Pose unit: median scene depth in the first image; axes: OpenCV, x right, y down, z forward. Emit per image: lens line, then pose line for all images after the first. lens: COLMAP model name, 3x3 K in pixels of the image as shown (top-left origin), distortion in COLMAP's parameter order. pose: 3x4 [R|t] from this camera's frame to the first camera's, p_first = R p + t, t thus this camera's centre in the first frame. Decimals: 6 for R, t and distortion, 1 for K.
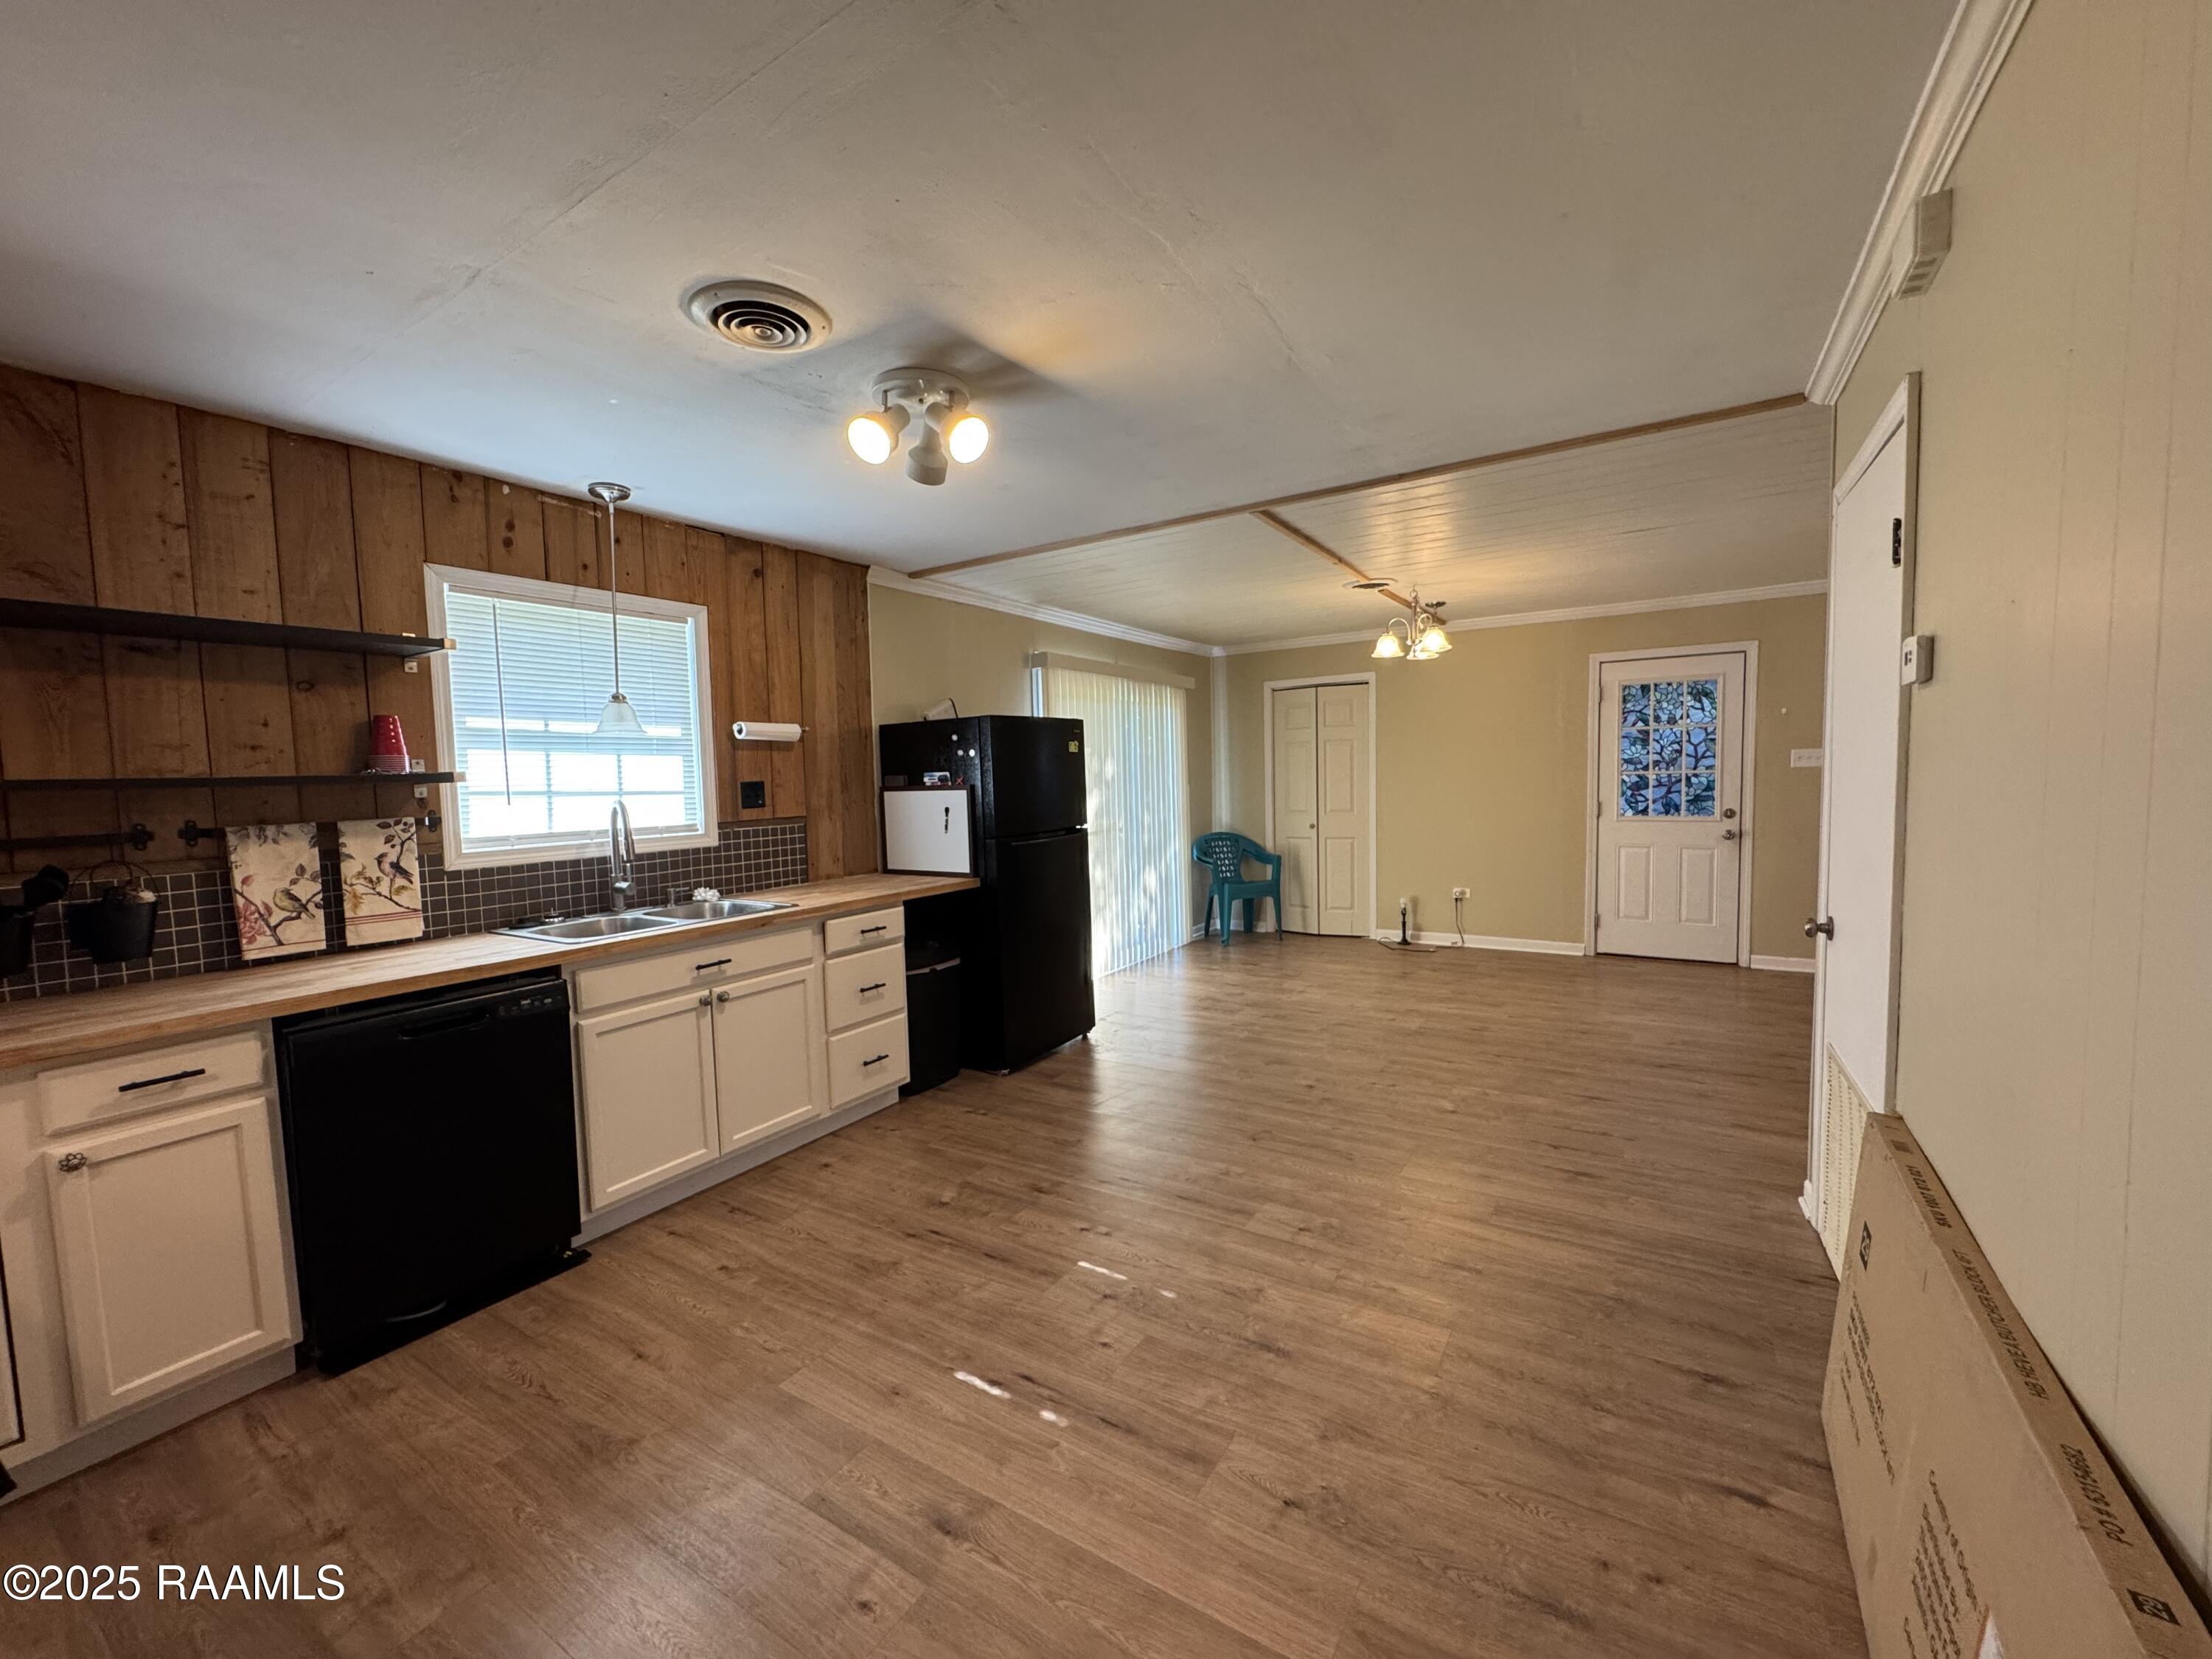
lens RADIAL K [[881.1, 0, 1105.6], [0, 881.1, 831.3], [0, 0, 1]] dist [-0.003957, 0.000828]
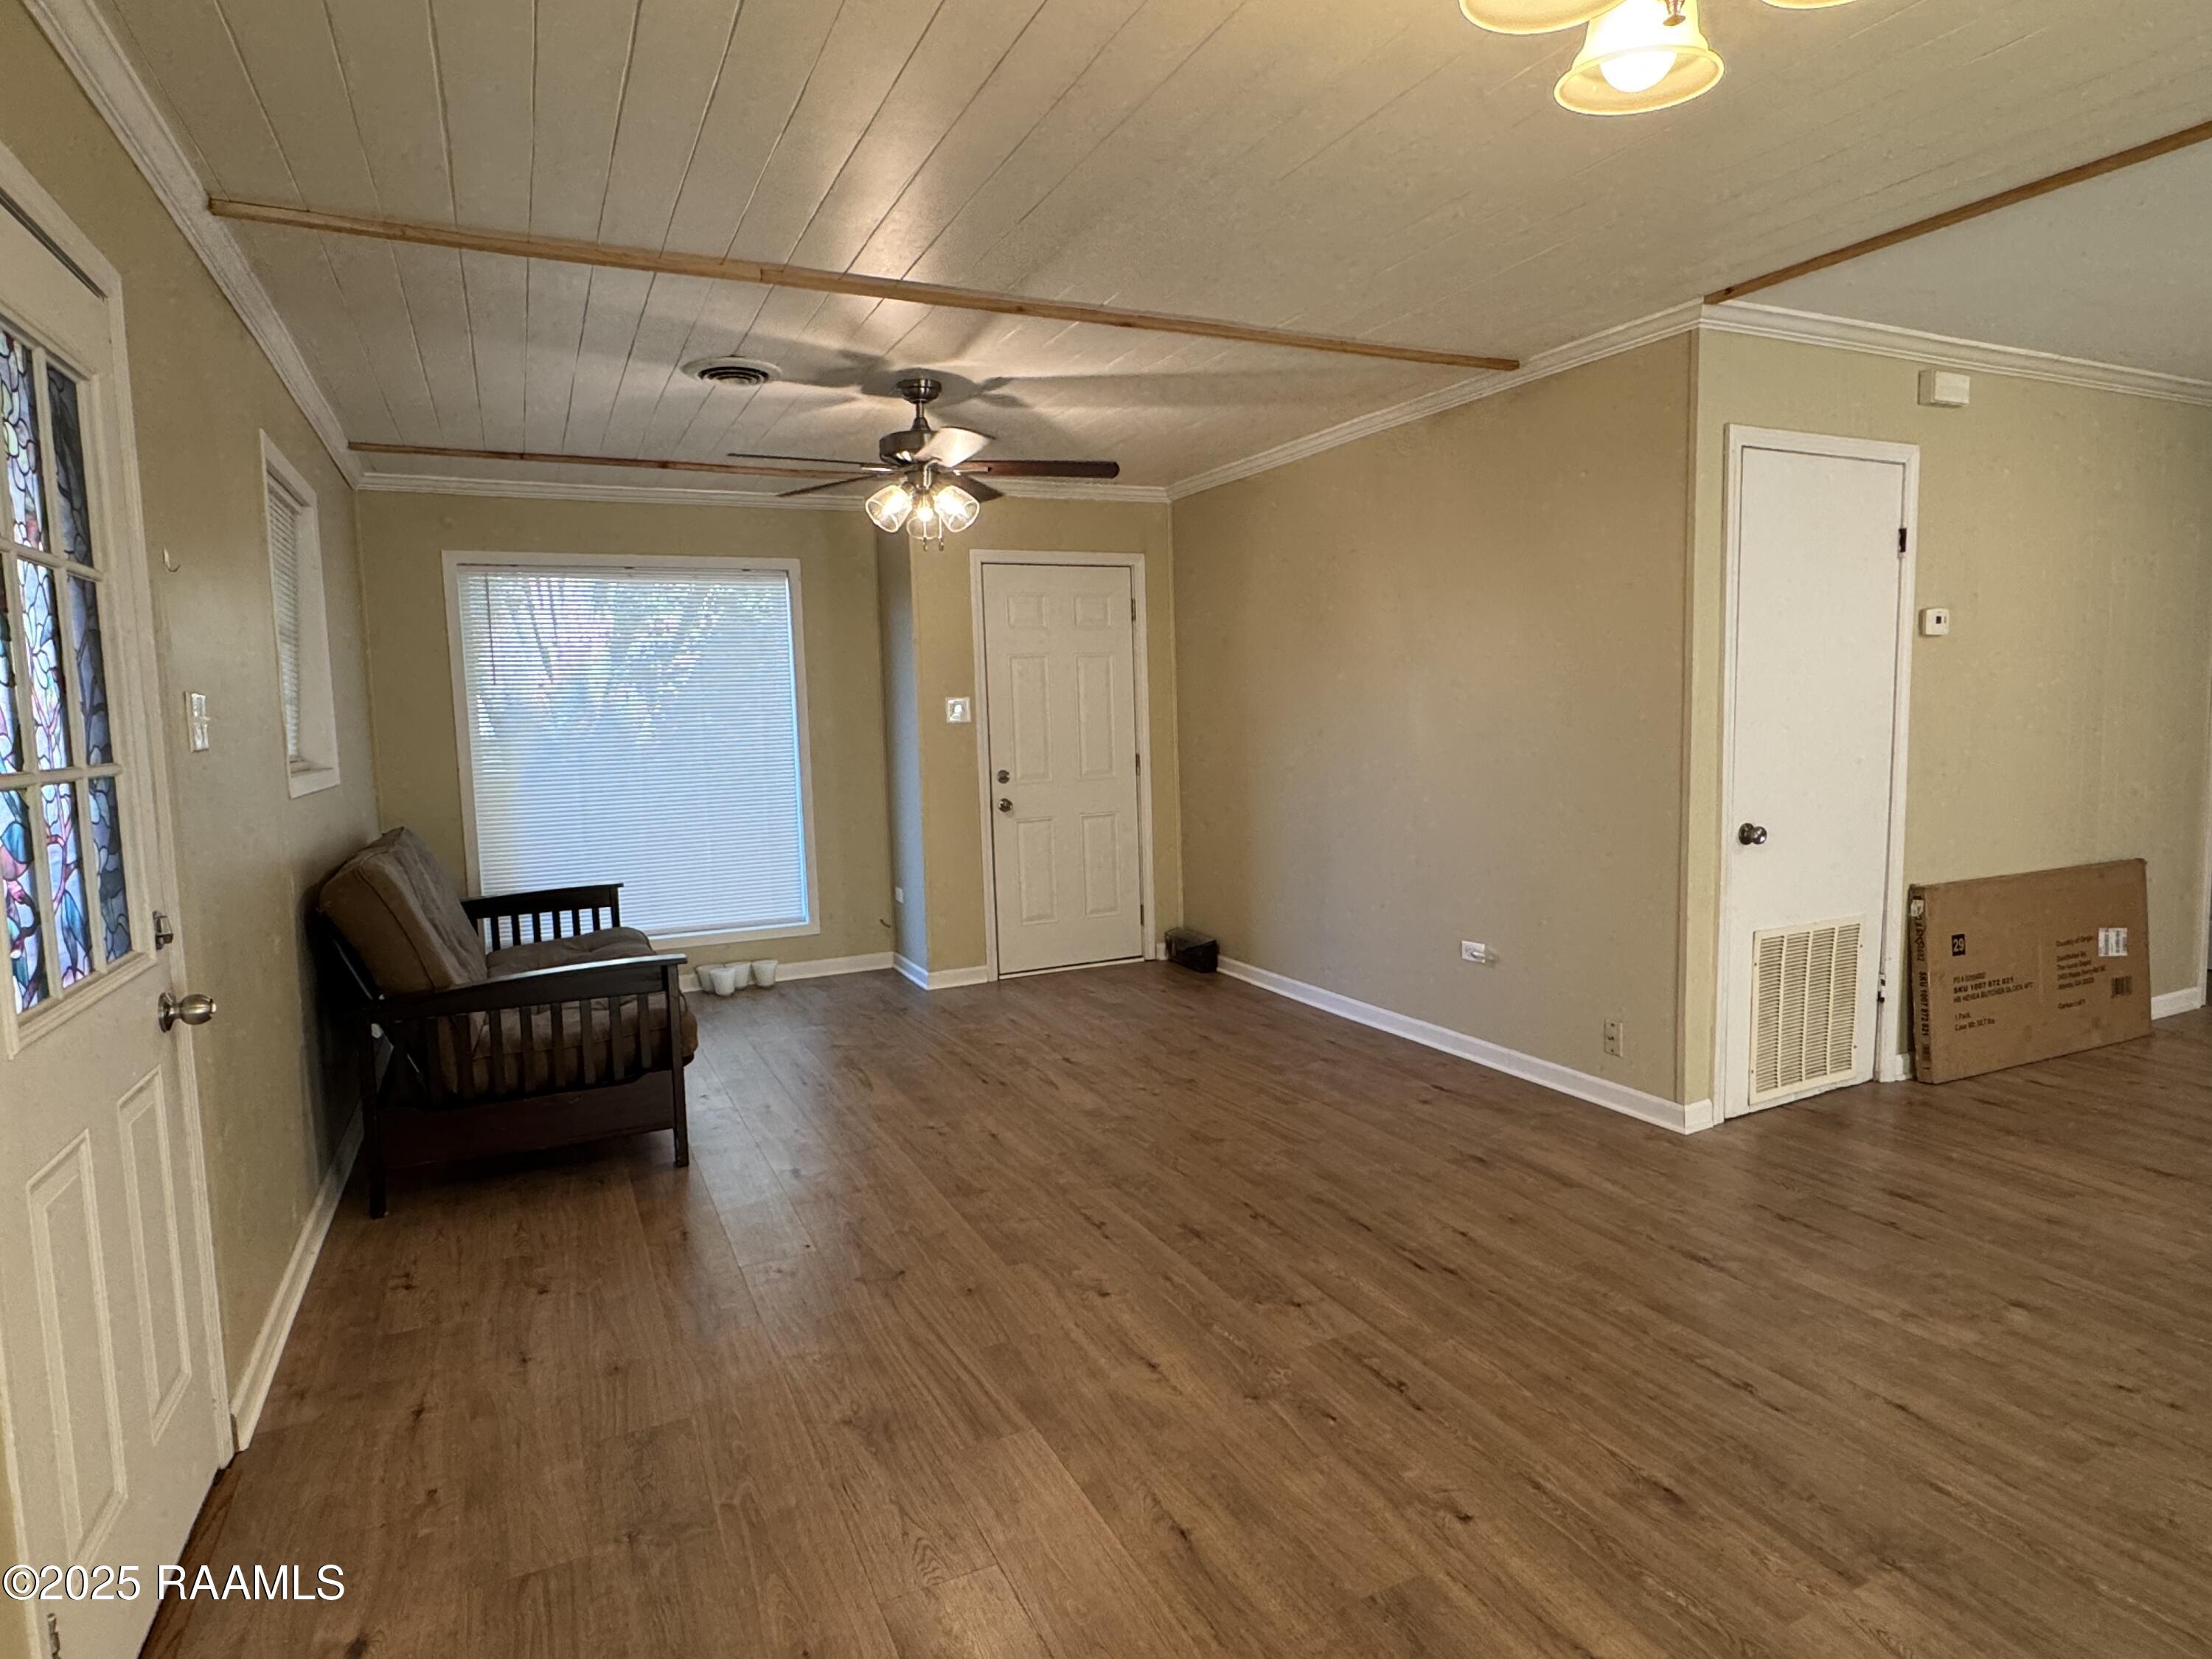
lens RADIAL K [[1240.3, 0, 1106.8], [0, 1240.3, 828.4], [0, 0, 1]] dist [-0.002892, 0.001722]
pose [[-0.844207, -0.006152, 0.535982, 0.455672], [0.083211, 0.986308, 0.142382, -0.128293], [-0.529519, 0.164799, -0.832136, 1.866127]]
